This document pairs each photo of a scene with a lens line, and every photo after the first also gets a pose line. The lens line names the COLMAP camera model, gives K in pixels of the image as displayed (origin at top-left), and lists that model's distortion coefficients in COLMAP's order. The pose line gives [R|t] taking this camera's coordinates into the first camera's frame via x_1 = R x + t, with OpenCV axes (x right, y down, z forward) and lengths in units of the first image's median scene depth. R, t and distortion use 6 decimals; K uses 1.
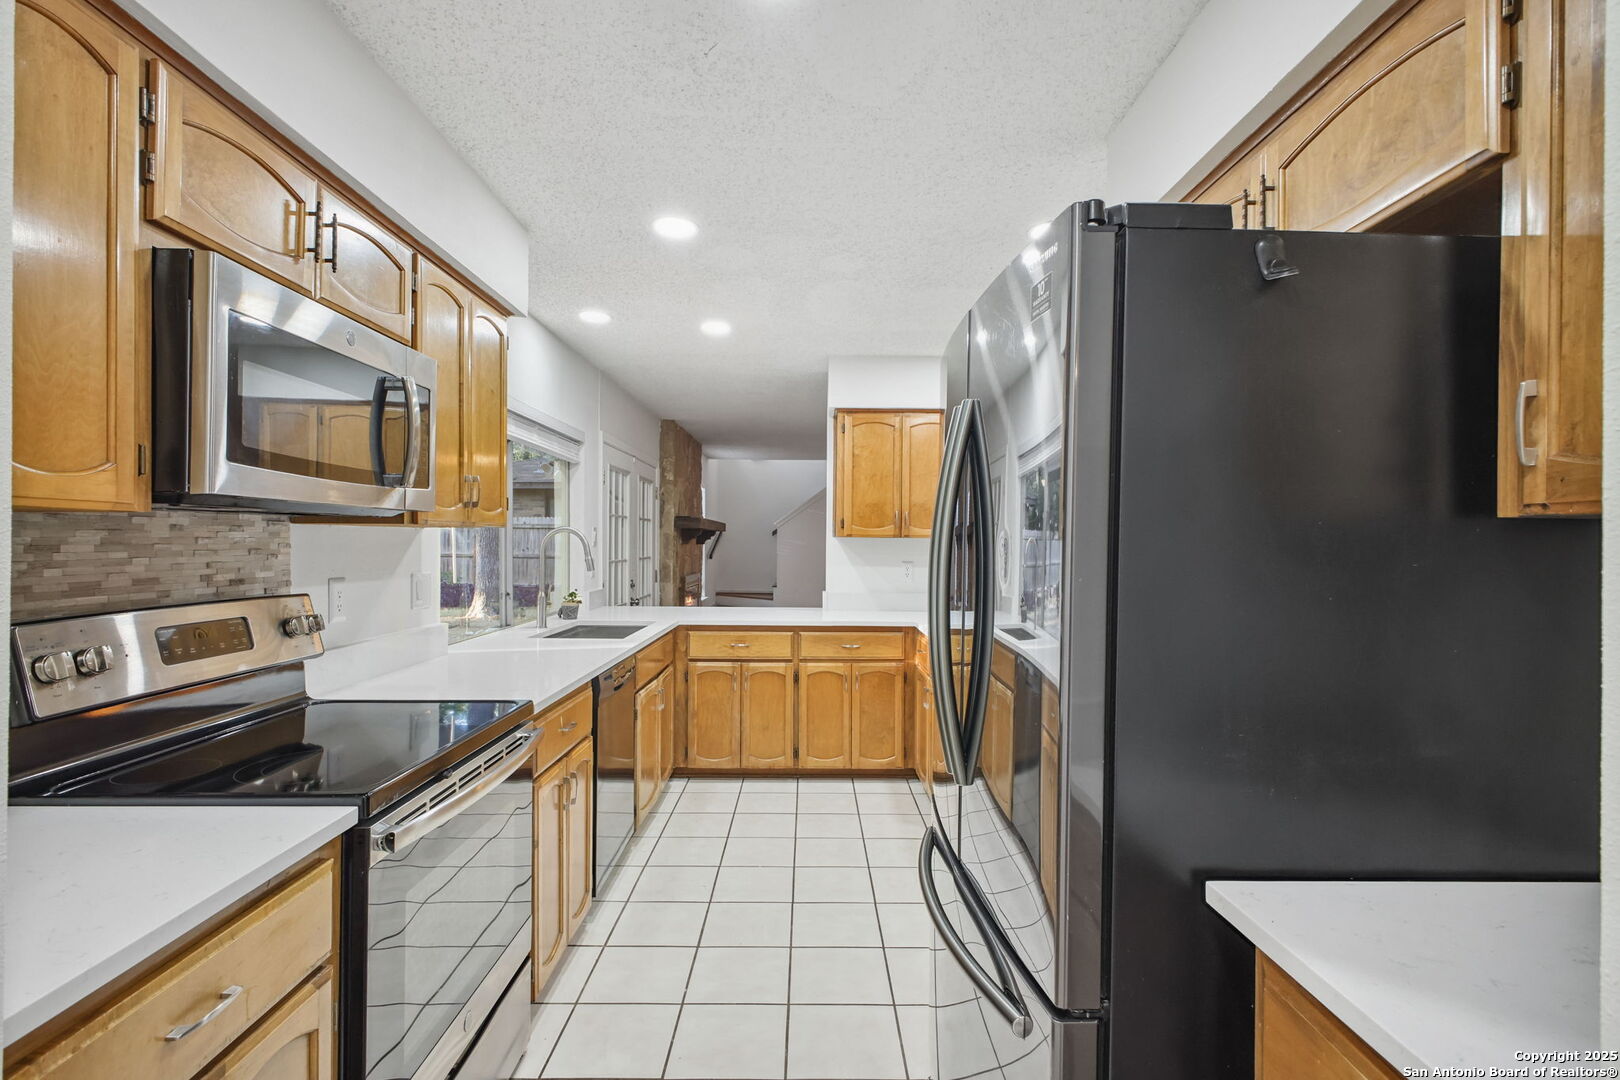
lens RADIAL K [[764.5, 0, 811.6], [0, 764.5, 541.9], [0, 0, 1]] dist [0.001620, -0.000040]
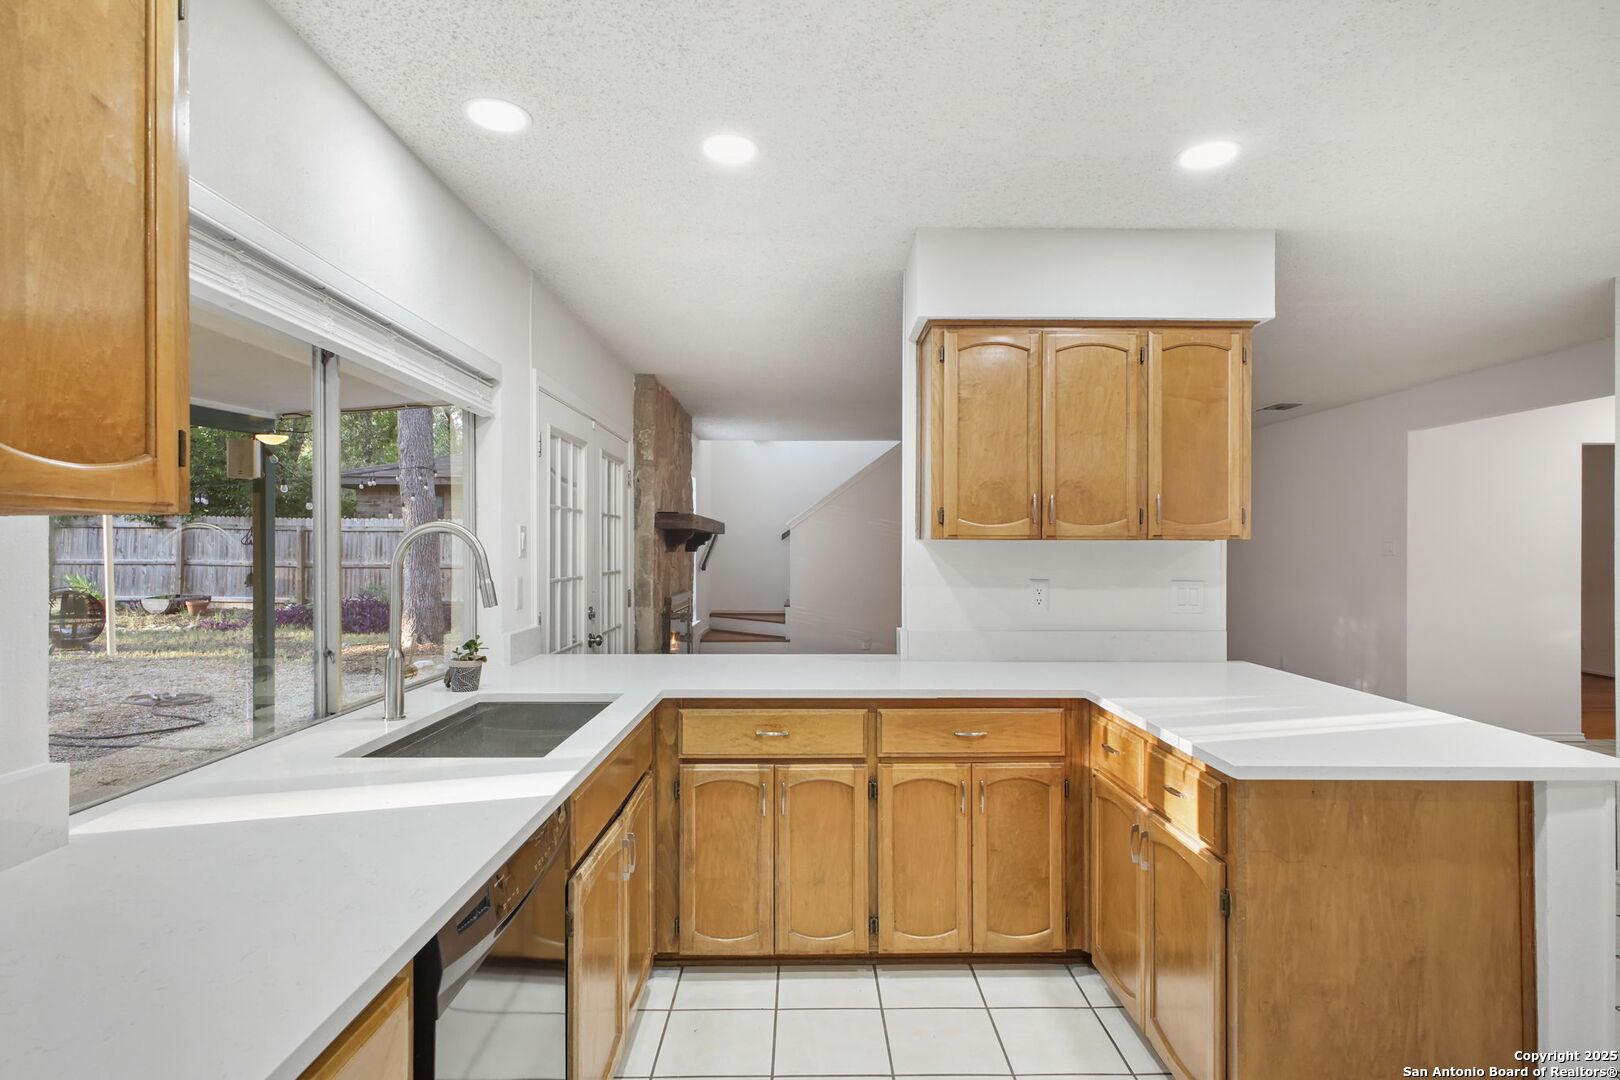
lens RADIAL K [[841.2, 0, 817.7], [0, 841.2, 541.4], [0, 0, 1]] dist [-0.020551, -0.000155]
pose [[0.999917, -0.006021, 0.011422, -0.066494], [0.006097, 0.999960, -0.006549, -0.001157], [-0.011382, 0.006618, 0.999913, 0.383670]]
